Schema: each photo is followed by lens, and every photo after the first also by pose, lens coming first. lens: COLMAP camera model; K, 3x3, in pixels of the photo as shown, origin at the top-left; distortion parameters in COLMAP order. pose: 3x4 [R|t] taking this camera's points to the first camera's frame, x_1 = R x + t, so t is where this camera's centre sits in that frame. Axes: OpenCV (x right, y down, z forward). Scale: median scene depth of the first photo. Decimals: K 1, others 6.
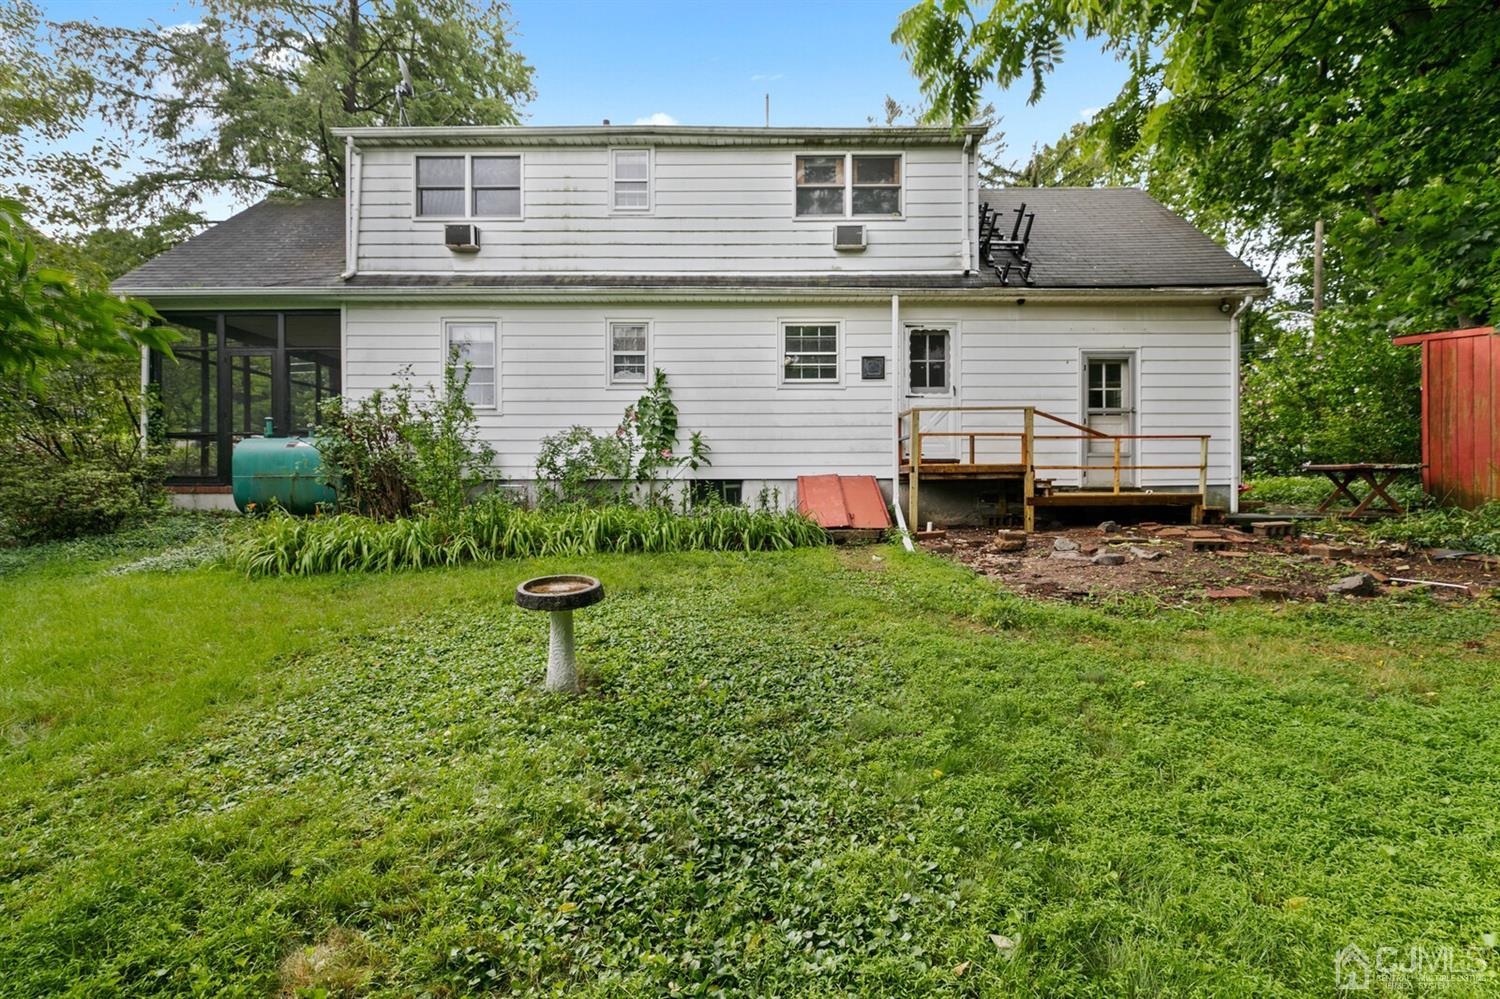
lens RADIAL K [[670.5, 0, 753.9], [0, 670.5, 485.2], [0, 0, 1]] dist [0.002986, -0.000195]
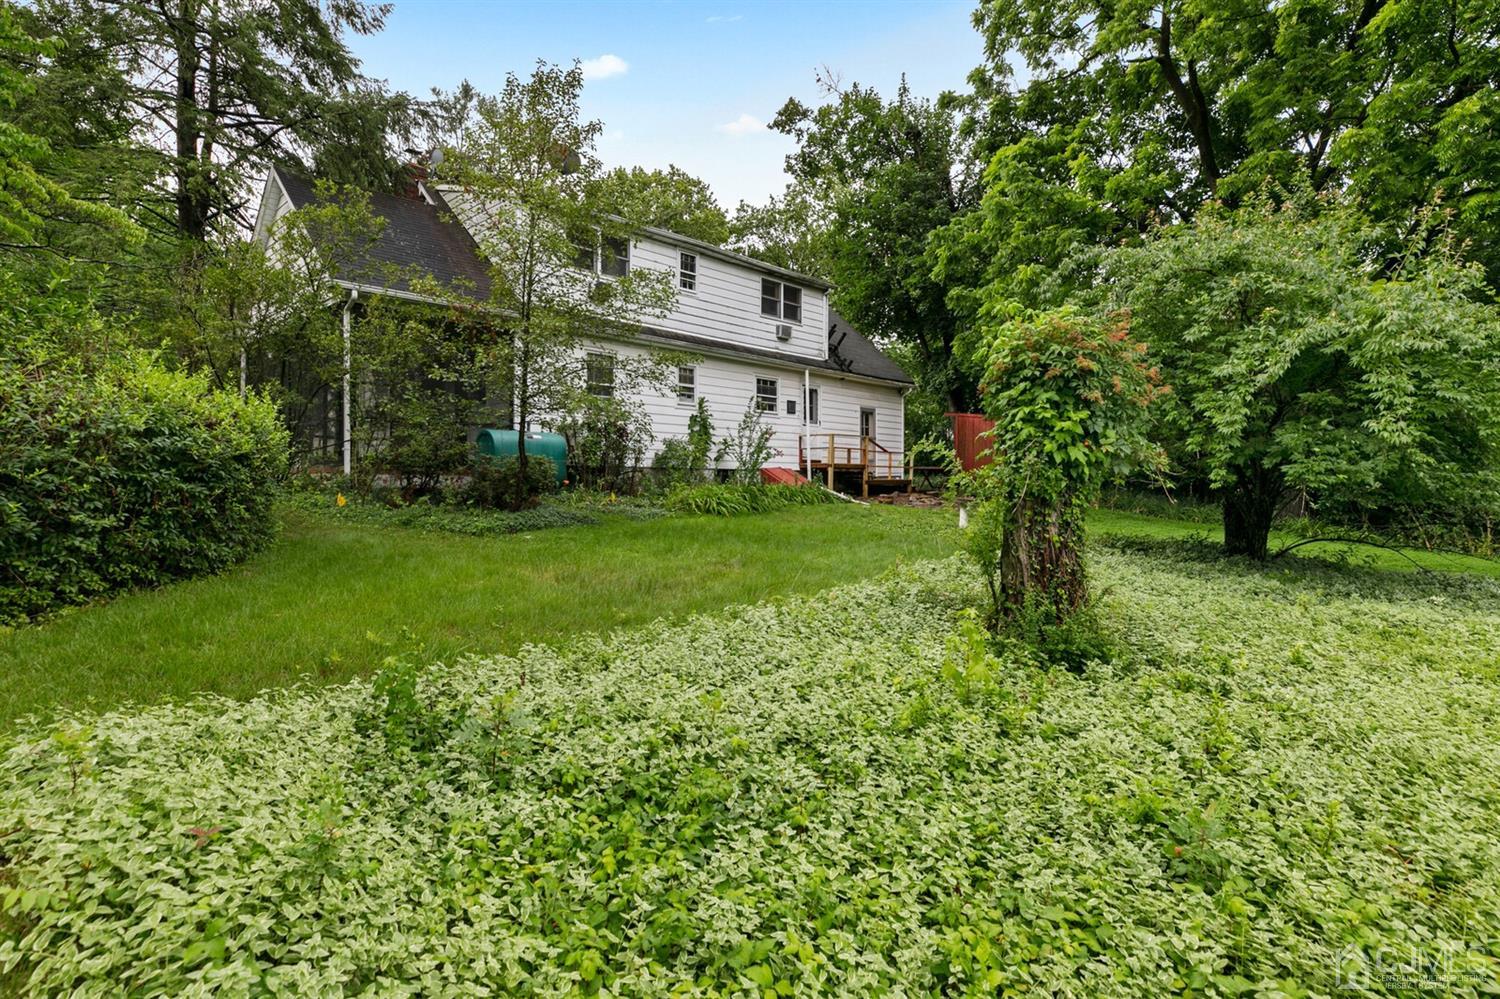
lens RADIAL K [[788.9, 0, 745.5], [0, 788.9, 478.2], [0, 0, 1]] dist [0.002028, 0.000704]
pose [[0.675011, 0.008822, 0.737755, -1.425126], [-0.000807, 0.999937, -0.011218, 0.034029], [-0.737807, 0.006977, 0.674976, -0.305909]]
